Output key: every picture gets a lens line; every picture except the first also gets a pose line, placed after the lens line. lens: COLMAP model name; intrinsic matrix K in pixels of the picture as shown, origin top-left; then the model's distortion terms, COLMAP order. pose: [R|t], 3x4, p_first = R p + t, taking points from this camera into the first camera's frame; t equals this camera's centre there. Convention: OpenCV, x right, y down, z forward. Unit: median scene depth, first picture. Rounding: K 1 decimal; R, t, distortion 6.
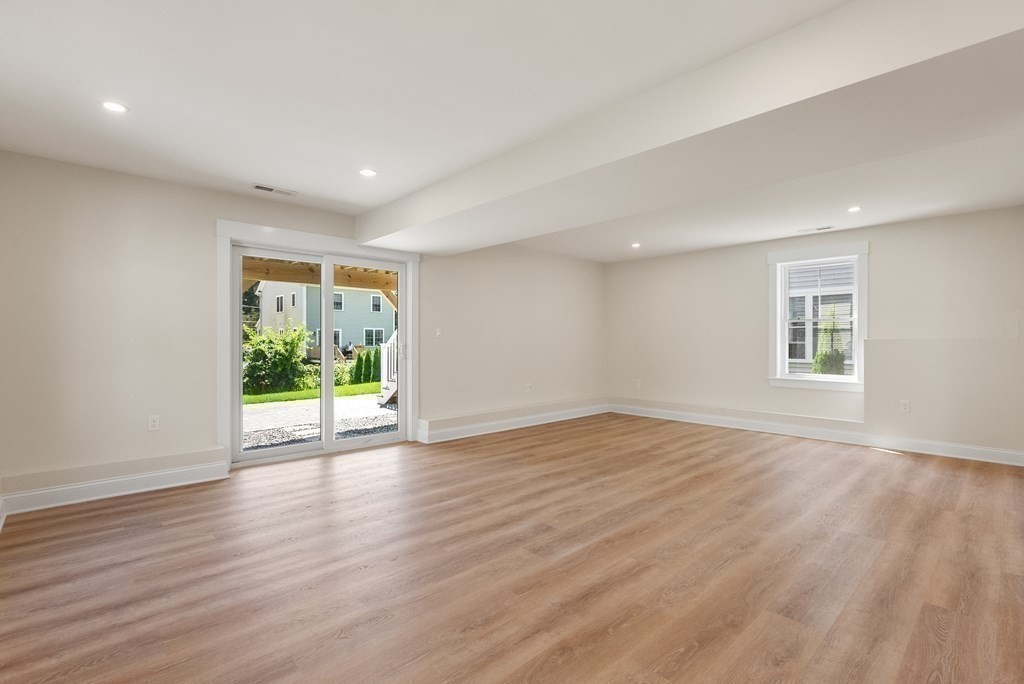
lens RADIAL K [[473.9, 0, 517.3], [0, 473.9, 340.3], [0, 0, 1]] dist [-0.004824, 0.000076]
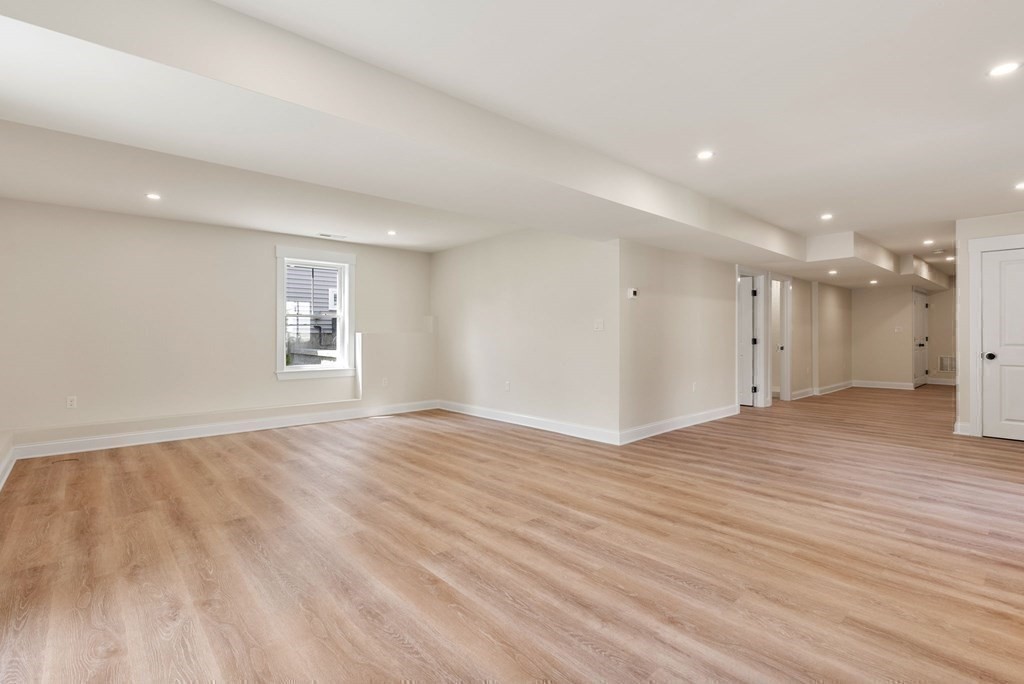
lens RADIAL K [[472.5, 0, 517.2], [0, 472.5, 338.5], [0, 0, 1]] dist [0.001686, 0.001756]
pose [[0.031313, -0.011895, 0.999439, -0.848055], [-0.001084, 0.999928, 0.011935, -0.005341], [-0.999509, -0.001457, 0.031297, 0.908768]]
